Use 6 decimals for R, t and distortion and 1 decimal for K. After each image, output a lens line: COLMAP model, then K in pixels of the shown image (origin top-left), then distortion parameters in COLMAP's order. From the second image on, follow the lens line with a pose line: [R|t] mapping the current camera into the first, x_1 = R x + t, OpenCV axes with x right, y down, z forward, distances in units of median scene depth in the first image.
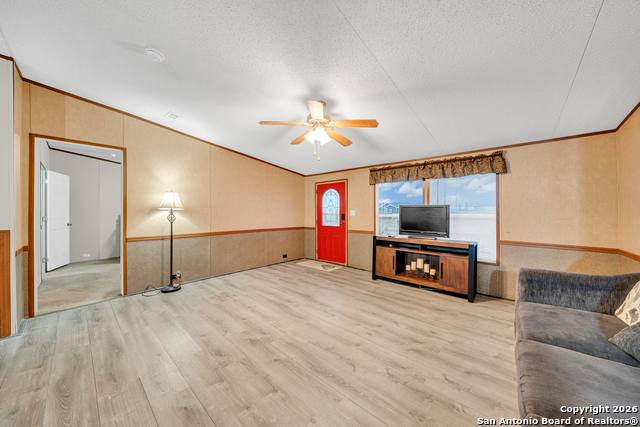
lens RADIAL K [[219.2, 0, 319.0], [0, 219.2, 213.5], [0, 0, 1]] dist [-0.004616, -0.000122]
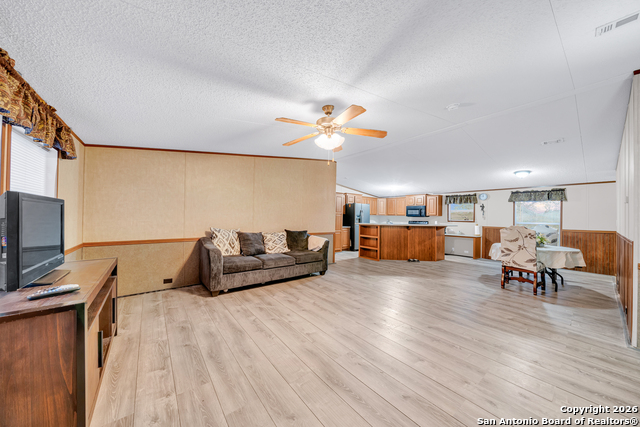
lens RADIAL K [[219.2, 0, 319.0], [0, 219.2, 213.5], [0, 0, 1]] dist [-0.004616, -0.000122]
pose [[-0.982468, -0.016532, 0.185696, -0.100336], [-0.016927, 0.999857, -0.000543, -0.016801], [-0.185660, -0.003677, -0.982607, 1.358751]]
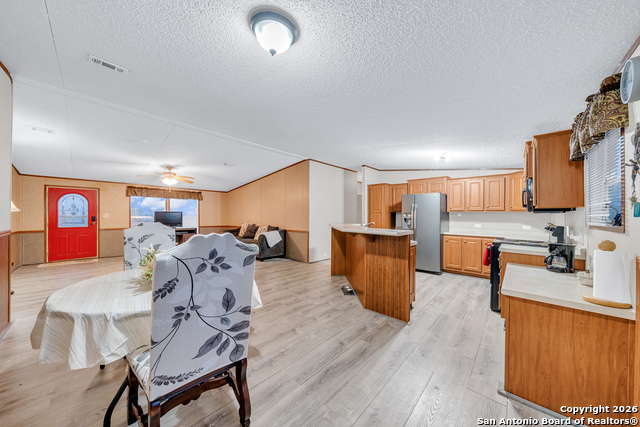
lens RADIAL K [[219.2, 0, 319.0], [0, 219.2, 213.5], [0, 0, 1]] dist [-0.004616, -0.000122]
pose [[0.018787, 0.009929, 0.999774, -1.530408], [0.004102, 0.999942, -0.010008, 0.005471], [-0.999815, 0.004289, 0.018745, -0.401243]]
